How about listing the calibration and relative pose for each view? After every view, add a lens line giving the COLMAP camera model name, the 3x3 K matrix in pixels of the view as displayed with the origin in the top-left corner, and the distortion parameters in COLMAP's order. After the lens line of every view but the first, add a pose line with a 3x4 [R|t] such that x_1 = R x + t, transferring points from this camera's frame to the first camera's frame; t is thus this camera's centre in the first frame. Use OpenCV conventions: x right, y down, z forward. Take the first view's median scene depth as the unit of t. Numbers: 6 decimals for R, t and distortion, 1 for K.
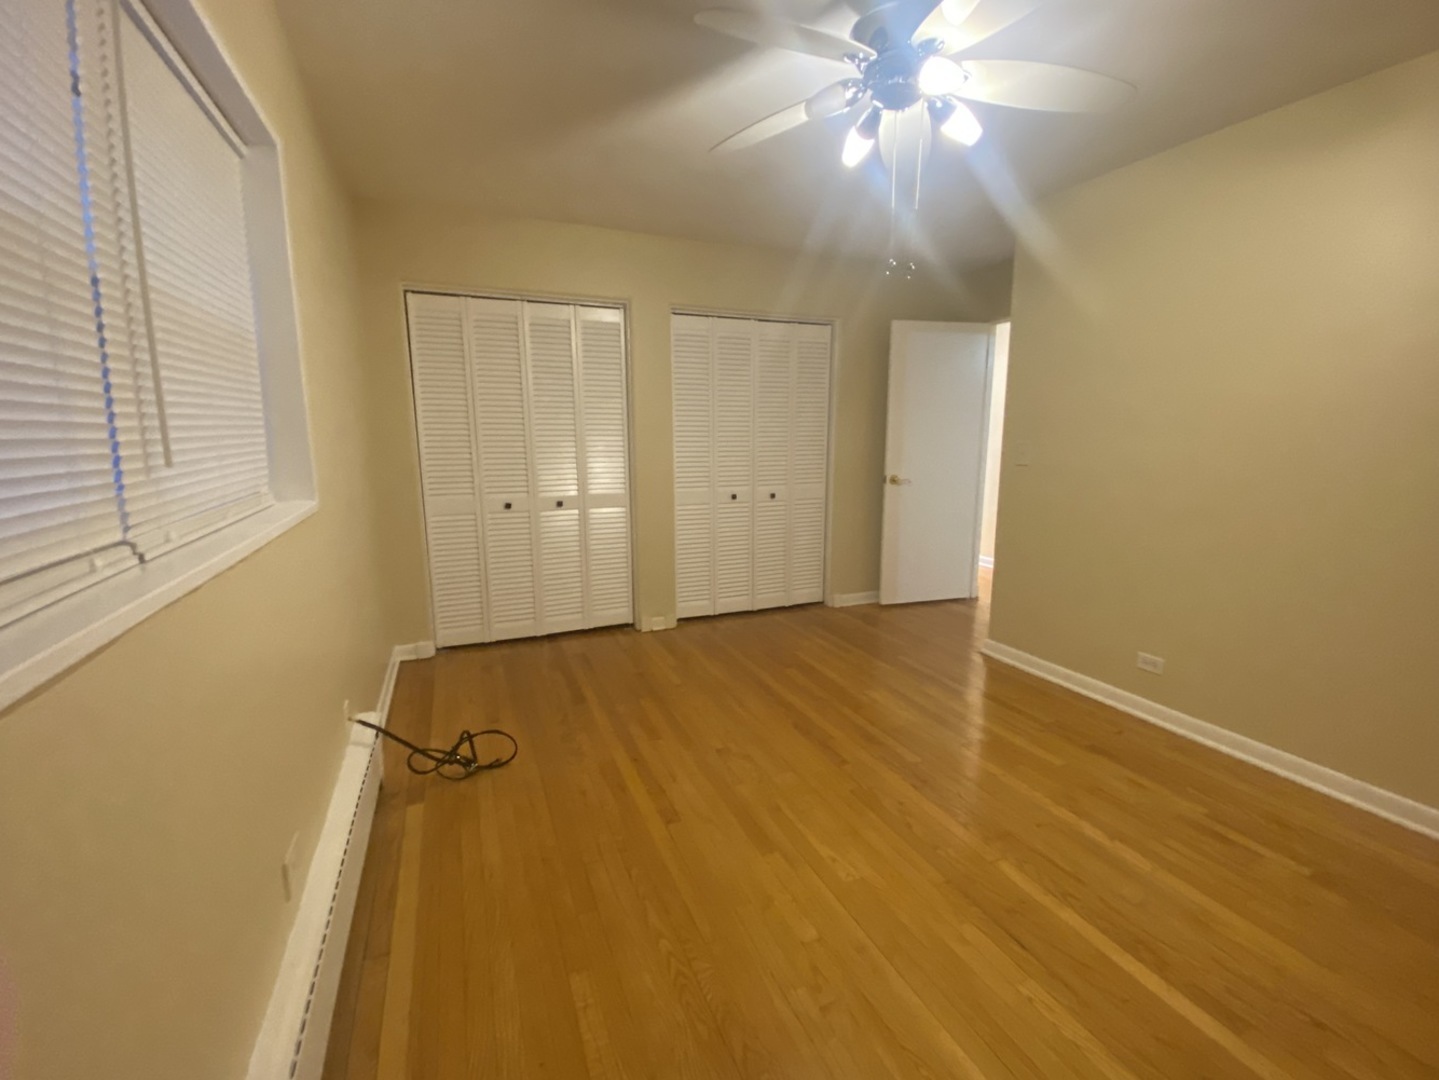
lens RADIAL K [[626.8, 0, 720.0], [0, 626.8, 535.1], [0, 0, 1]] dist [0.025480, -0.000253]
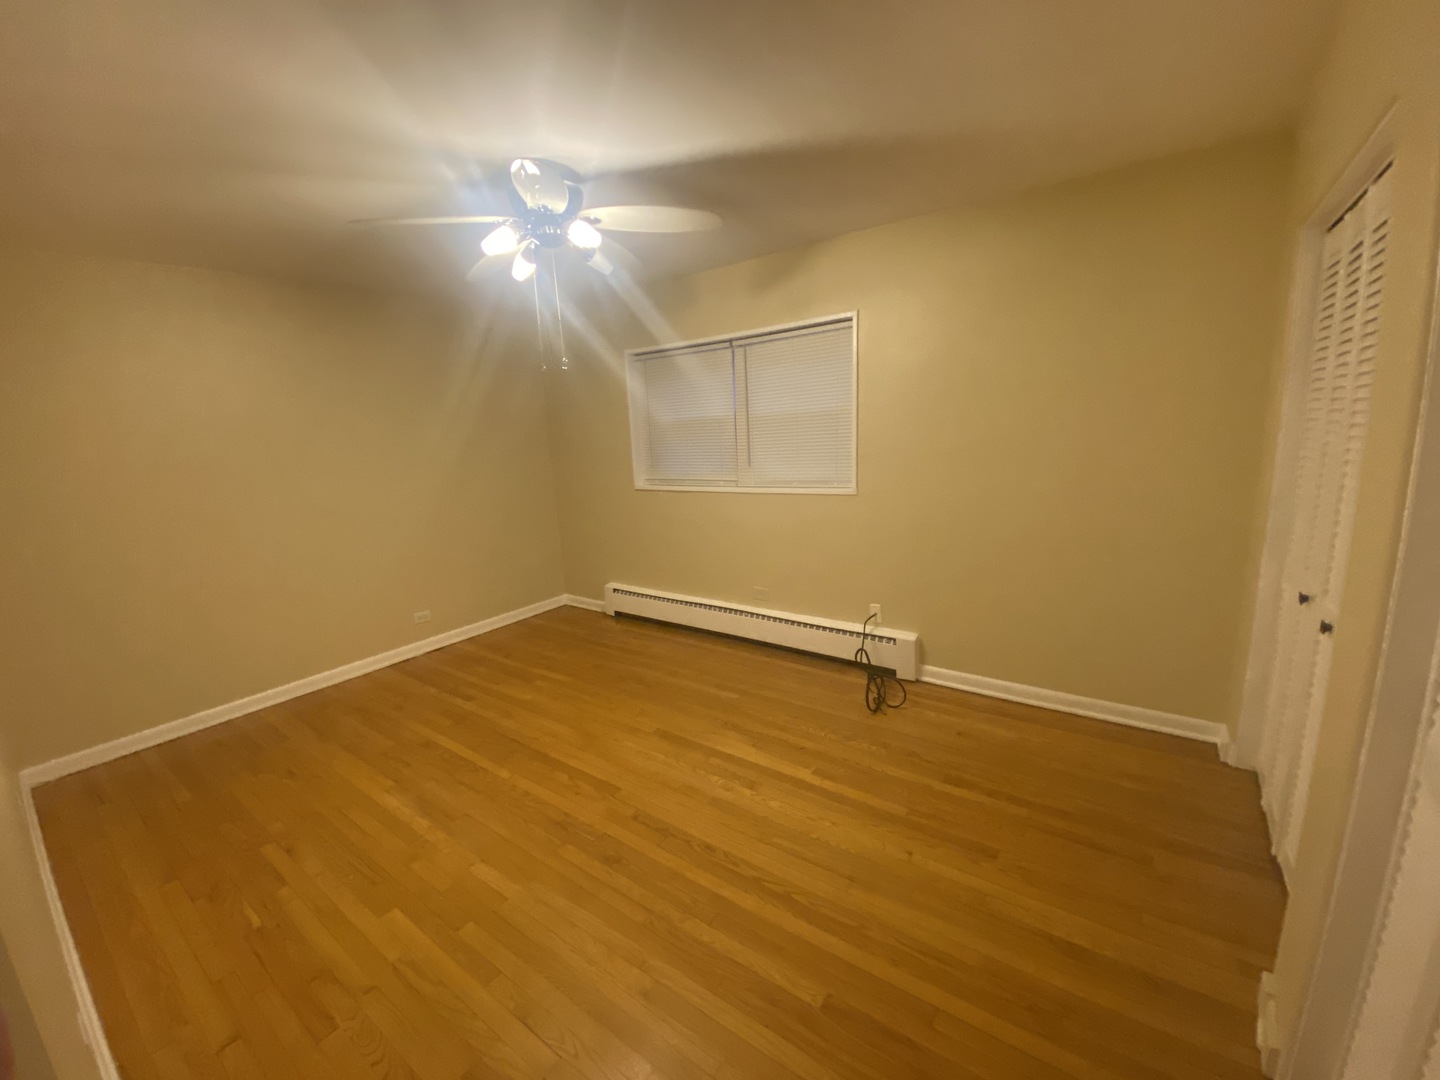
lens RADIAL K [[579.5, 0, 715.2], [0, 579.5, 533.2], [0, 0, 1]] dist [0.021108, -0.019304]
pose [[-0.856538, 0.131230, -0.499120, 0.343615], [-0.040700, 0.946942, 0.318818, -0.250107], [0.514476, 0.293394, -0.805751, 1.176384]]
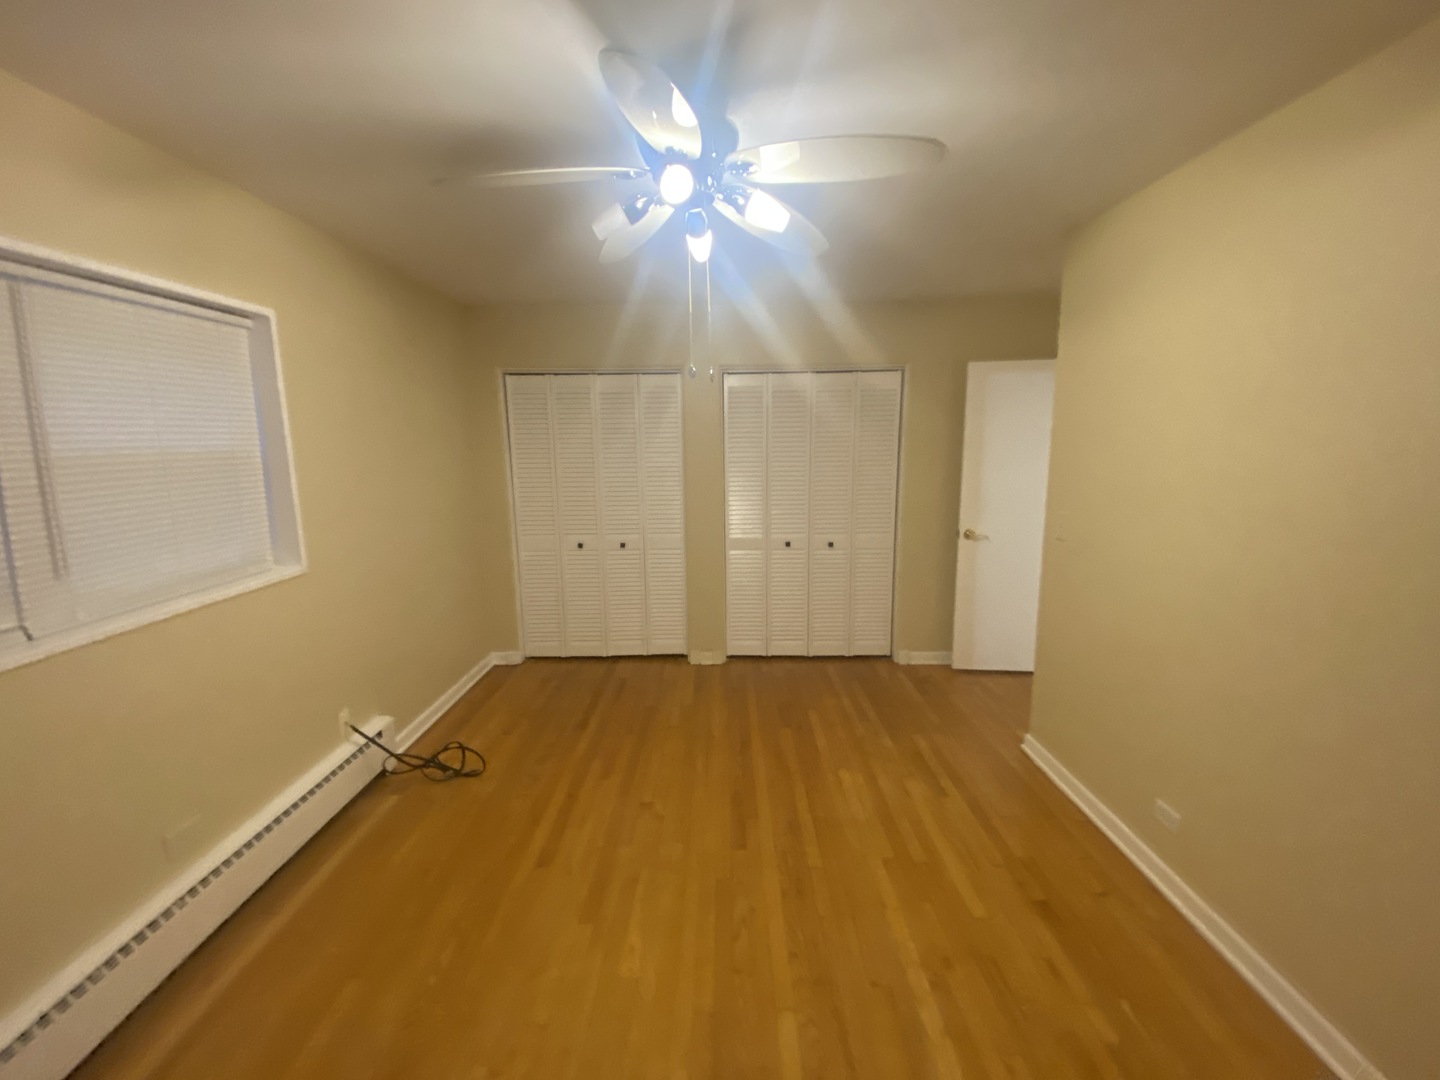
lens RADIAL K [[579.5, 0, 715.2], [0, 579.5, 533.2], [0, 0, 1]] dist [0.021108, -0.019304]
pose [[0.915560, 0.052213, -0.398777, 0.350062], [-0.055411, 0.998457, 0.003513, -0.091646], [0.398345, 0.018880, 0.917041, 0.098684]]
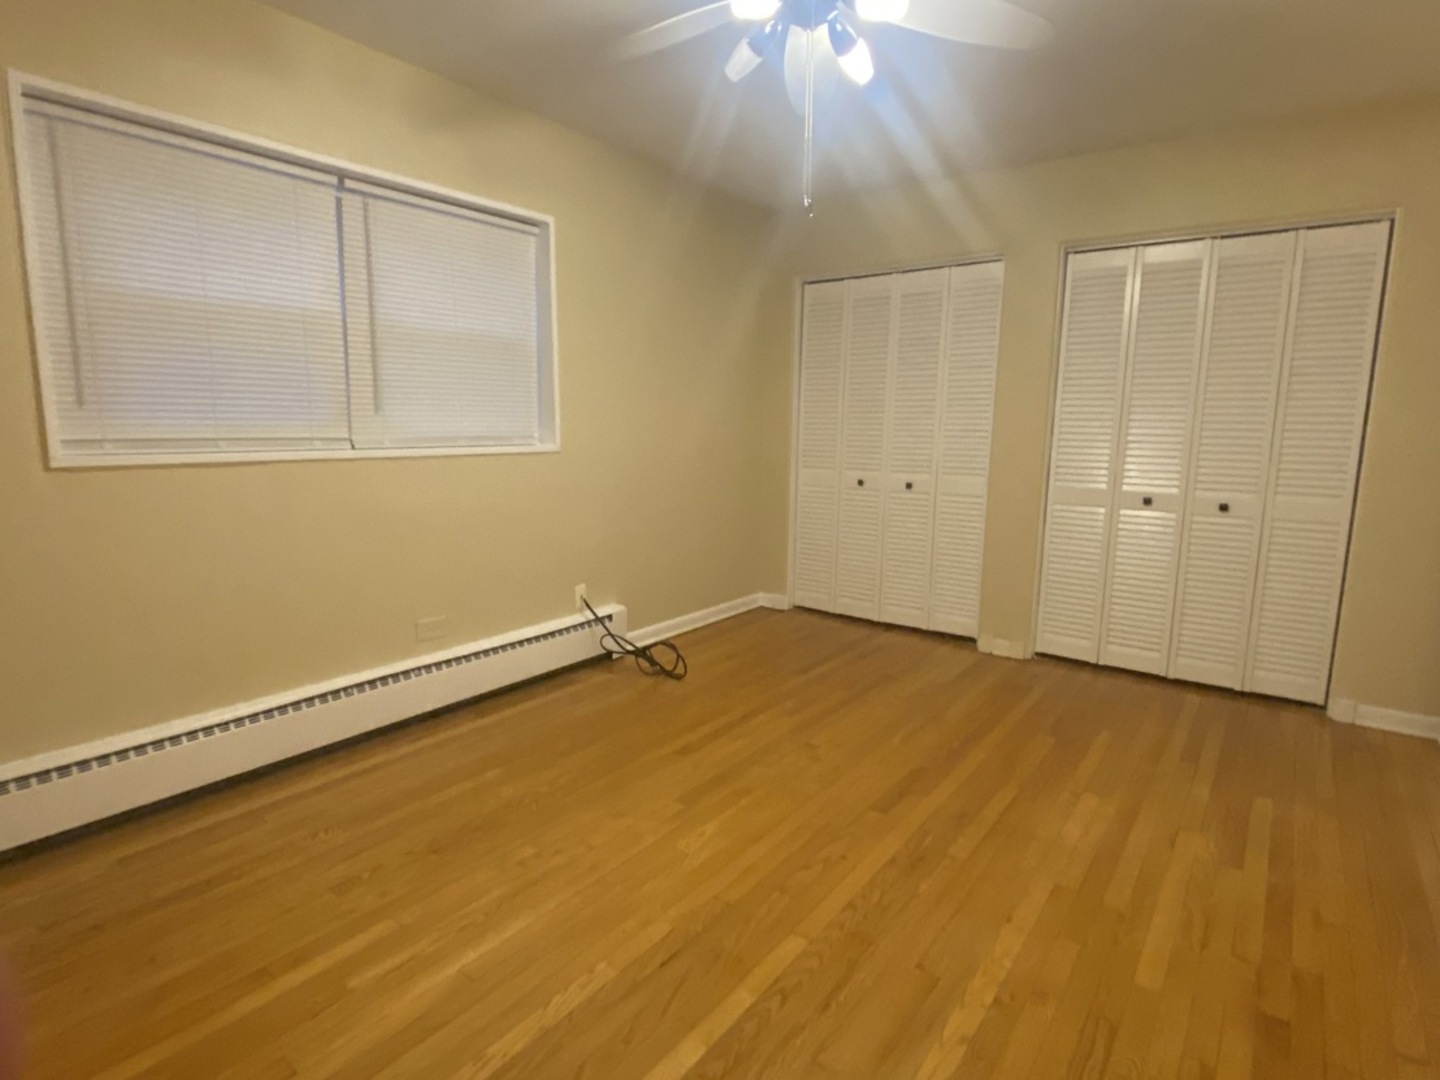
lens RADIAL K [[741.2, 0, 720.0], [0, 741.2, 540.0], [0, 0, 1]] dist [0.007317, -0.000091]
pose [[0.499434, 0.143184, -0.854438, 0.598132], [-0.156285, 0.984958, 0.073705, -0.009396], [0.852139, 0.096725, 0.514299, 0.218272]]
